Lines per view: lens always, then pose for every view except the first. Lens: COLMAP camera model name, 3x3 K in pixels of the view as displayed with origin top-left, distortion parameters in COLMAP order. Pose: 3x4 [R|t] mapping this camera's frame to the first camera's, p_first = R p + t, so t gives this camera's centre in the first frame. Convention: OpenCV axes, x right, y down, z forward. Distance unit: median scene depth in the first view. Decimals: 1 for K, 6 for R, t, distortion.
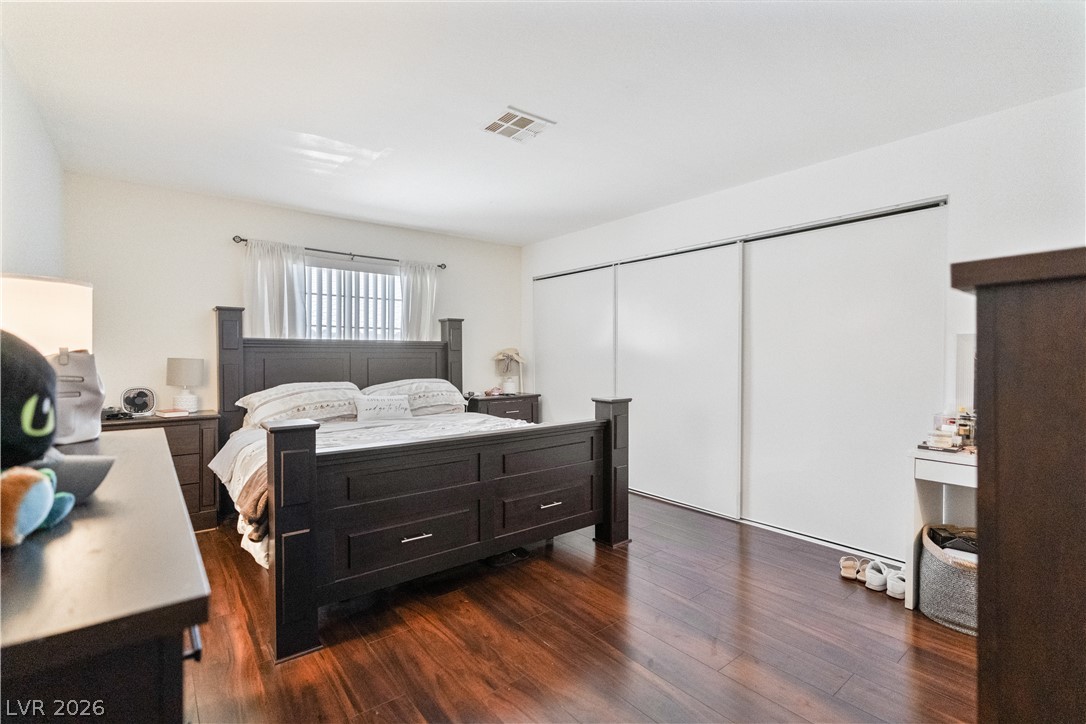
lens RADIAL K [[505.4, 0, 538.2], [0, 505.4, 358.1], [0, 0, 1]] dist [-0.011028, 0.000146]
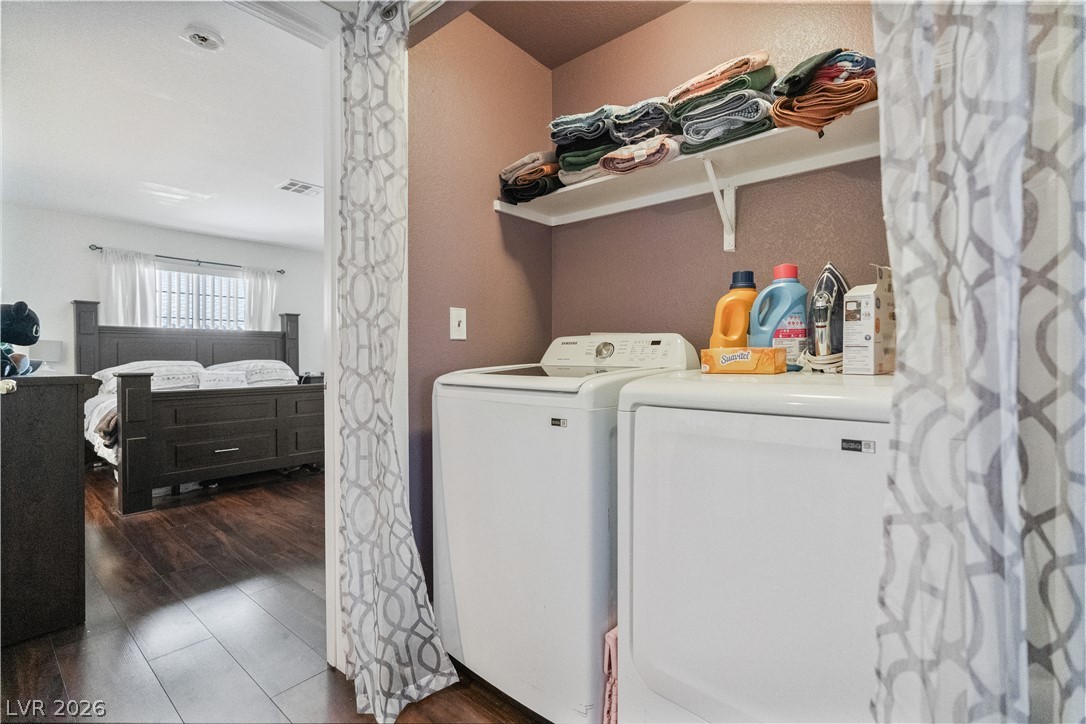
lens RADIAL K [[499.0, 0, 540.9], [0, 499.0, 354.0], [0, 0, 1]] dist [-0.001492, 0.000534]
pose [[0.980468, -0.002737, 0.196661, 0.257968], [0.004127, 0.999969, -0.006659, 0.044543], [-0.196637, 0.007341, 0.980449, -0.448196]]
